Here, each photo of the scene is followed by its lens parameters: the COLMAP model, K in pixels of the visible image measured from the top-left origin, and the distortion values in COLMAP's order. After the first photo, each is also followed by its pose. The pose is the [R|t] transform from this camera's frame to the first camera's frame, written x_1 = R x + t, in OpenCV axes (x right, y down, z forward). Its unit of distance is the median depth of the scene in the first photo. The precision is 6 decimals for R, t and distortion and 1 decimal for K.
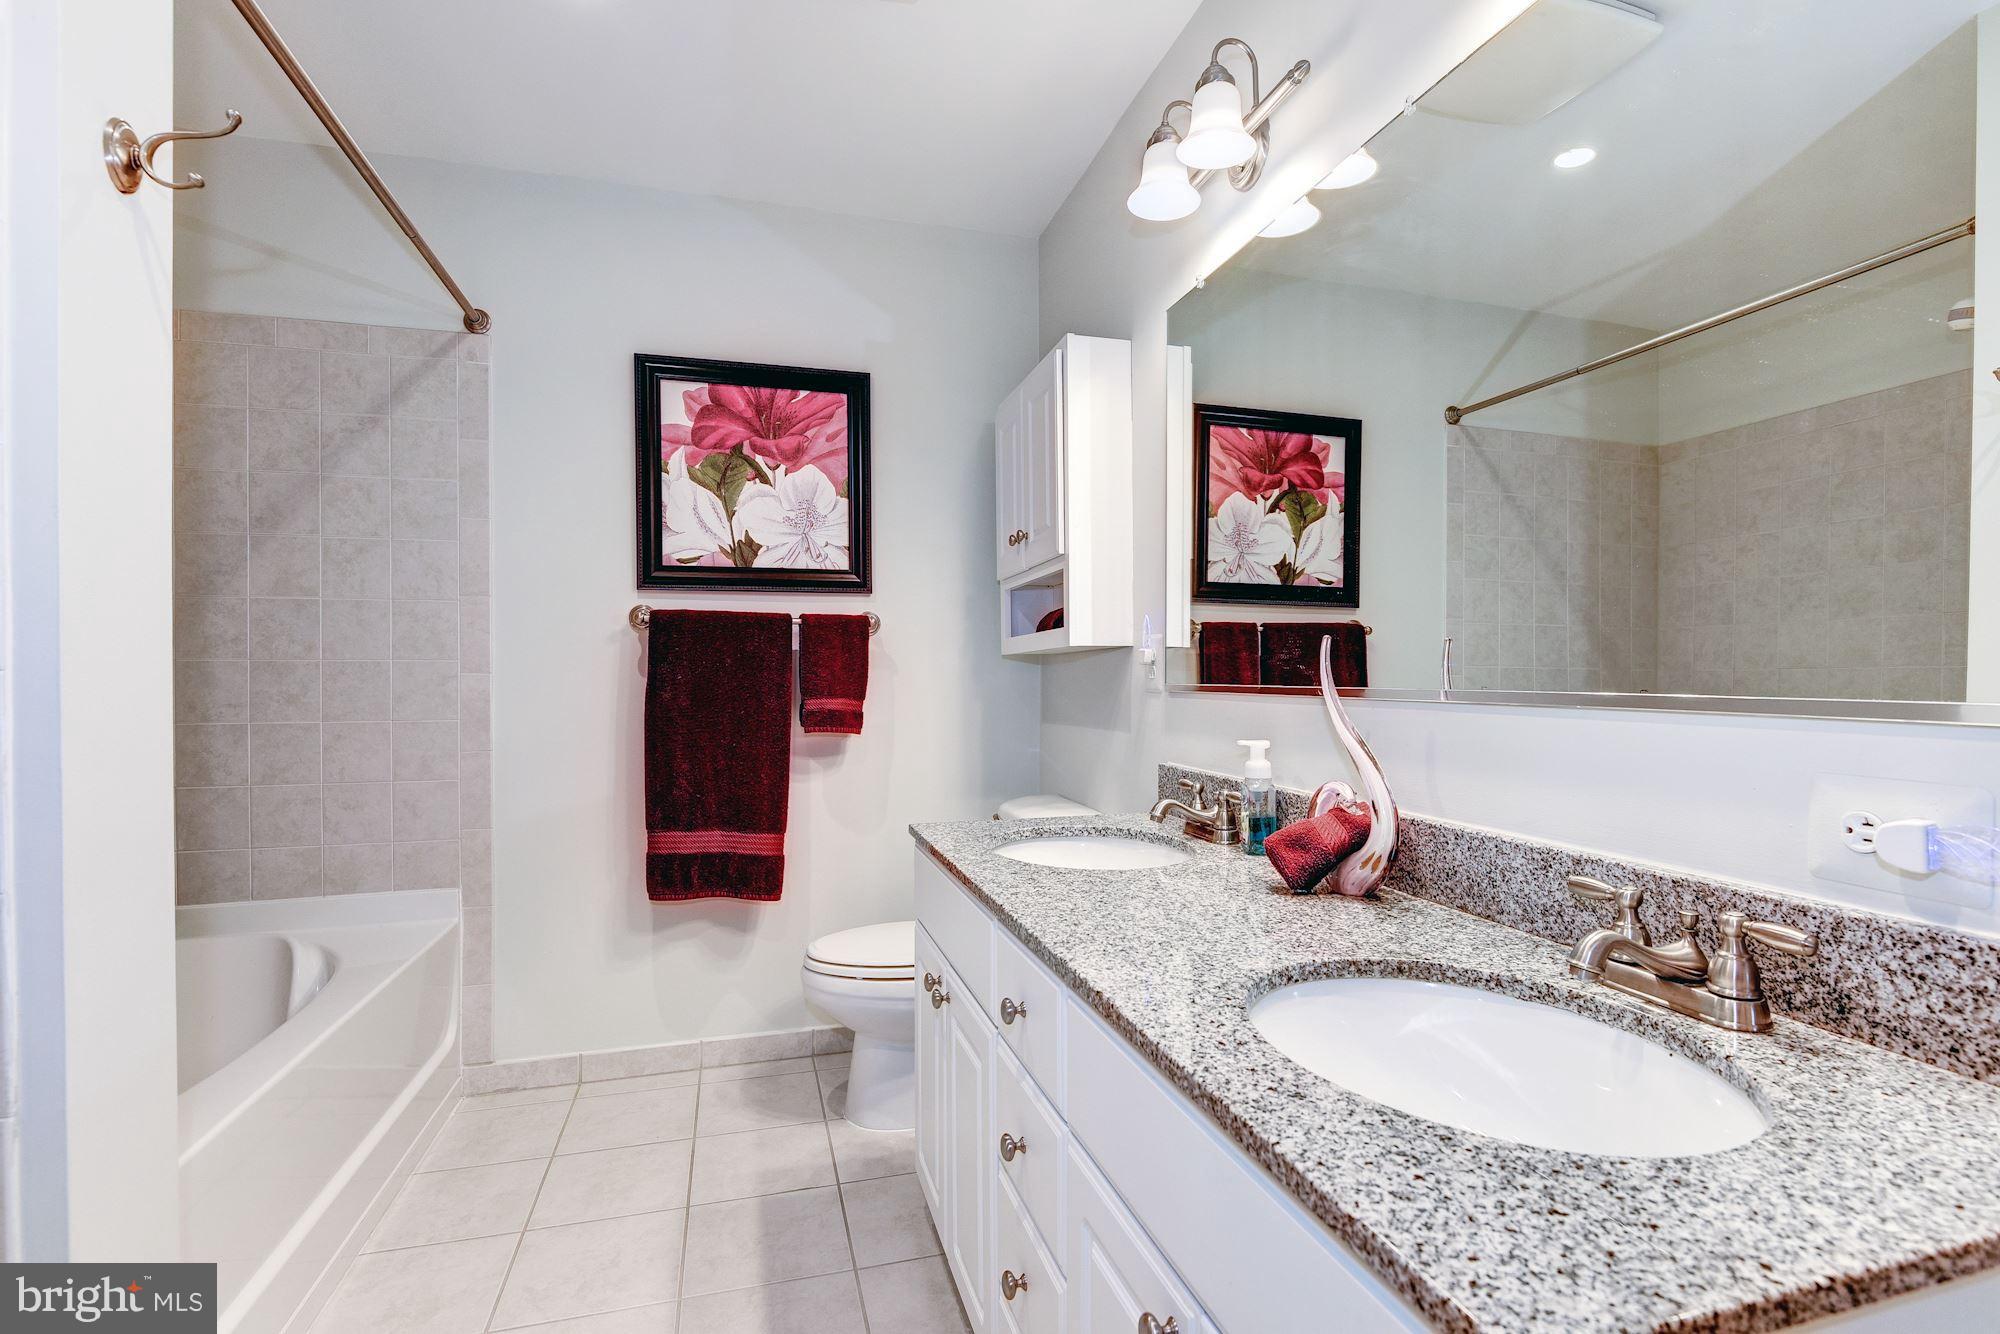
lens RADIAL K [[950.1, 0, 995.6], [0, 950.1, 673.8], [0, 0, 1]] dist [0.009293, -0.014844]
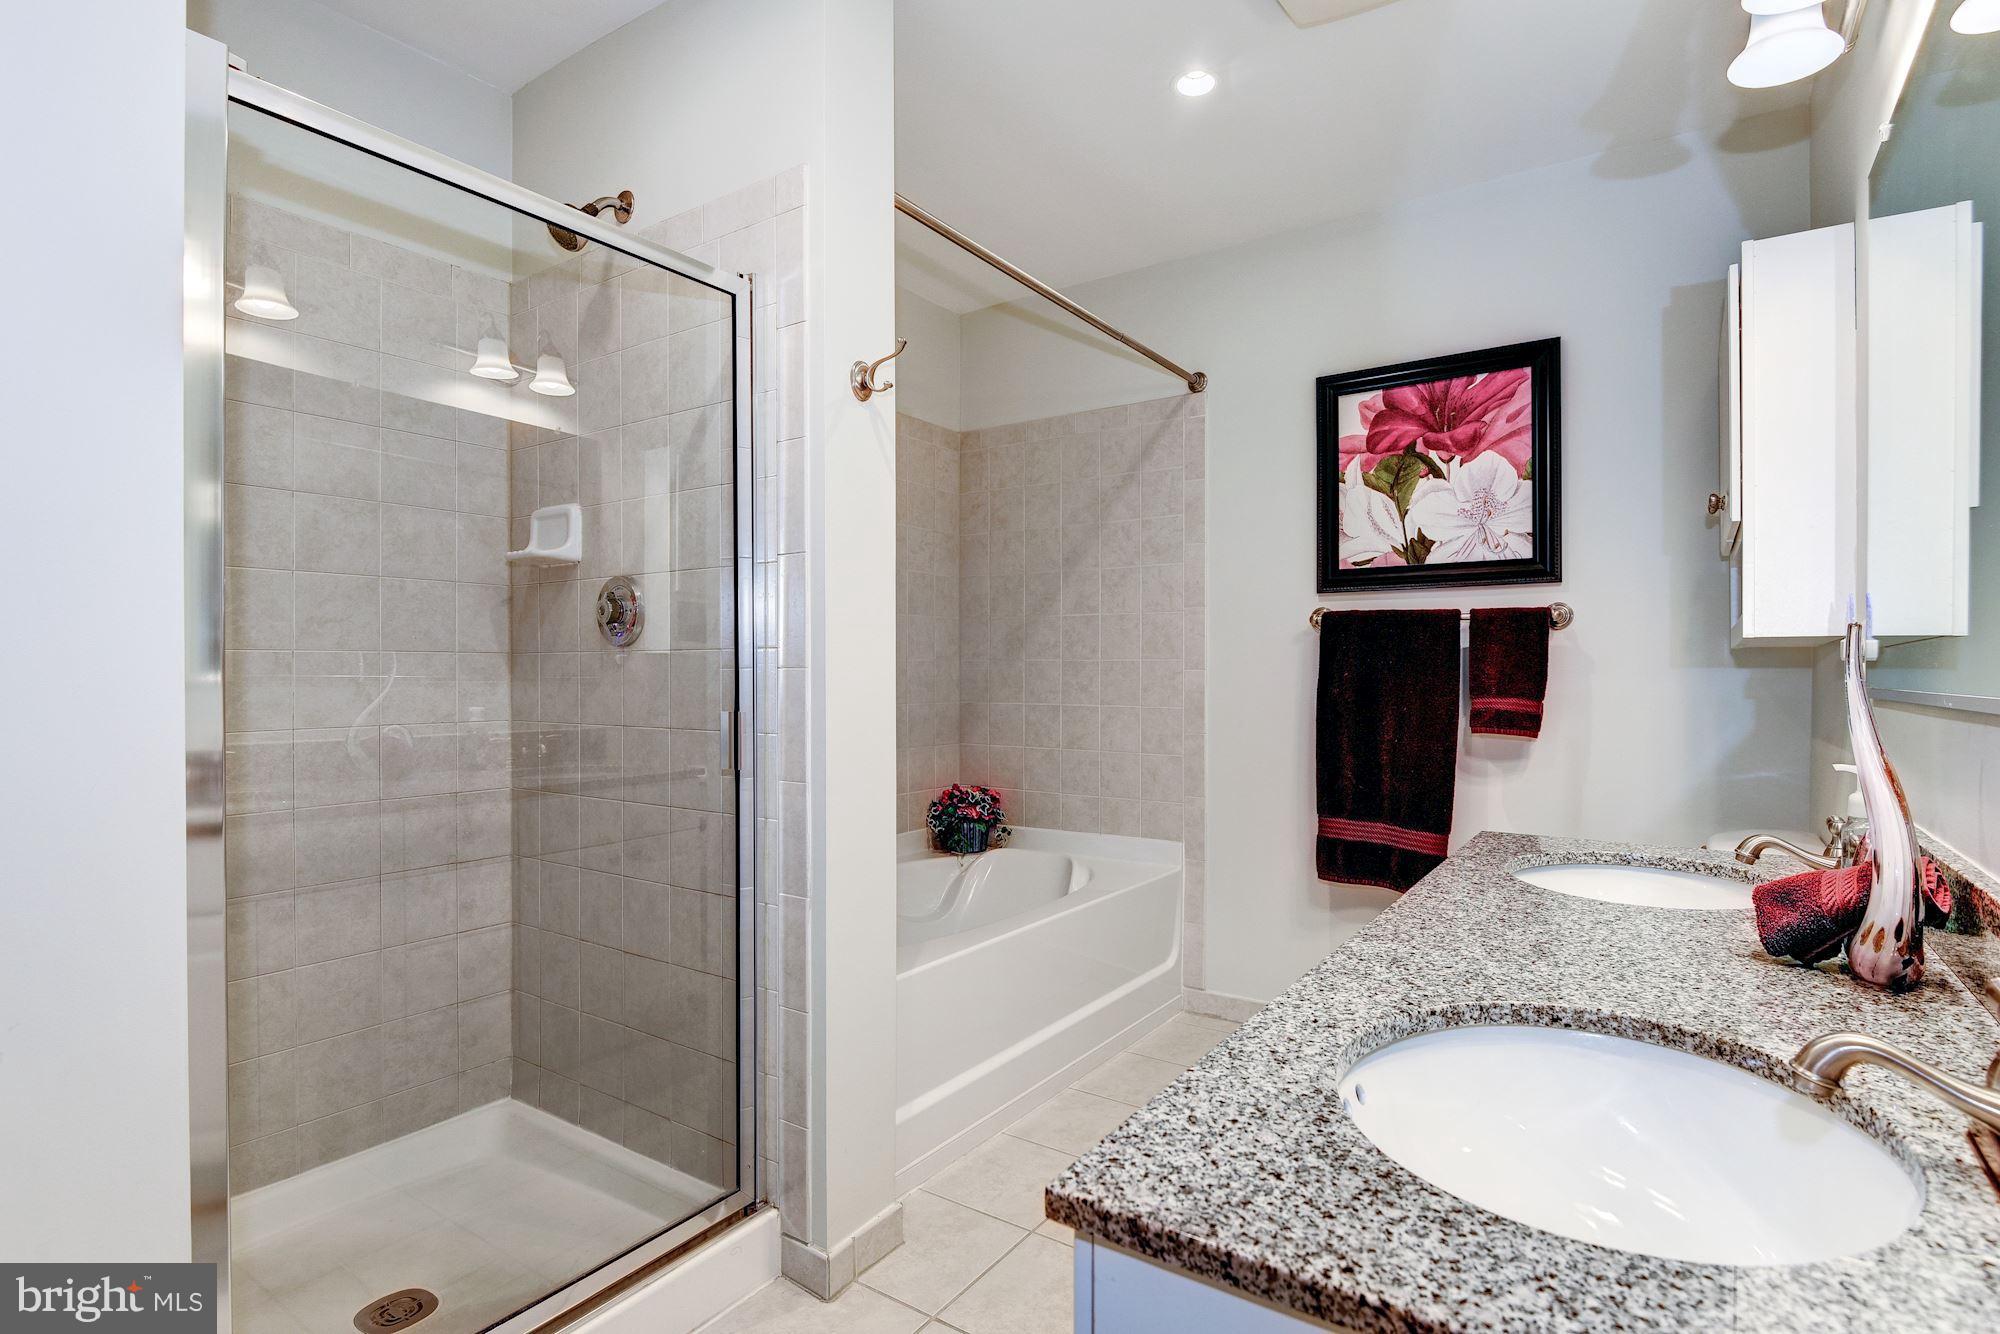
lens RADIAL K [[985.1, 0, 1014.7], [0, 985.1, 672.4], [0, 0, 1]] dist [-0.000331, -0.010833]
pose [[0.634514, 0.005129, -0.772895, 0.275834], [-0.003606, 0.999987, 0.003676, -0.001088], [0.772903, 0.000454, 0.634524, 0.014072]]
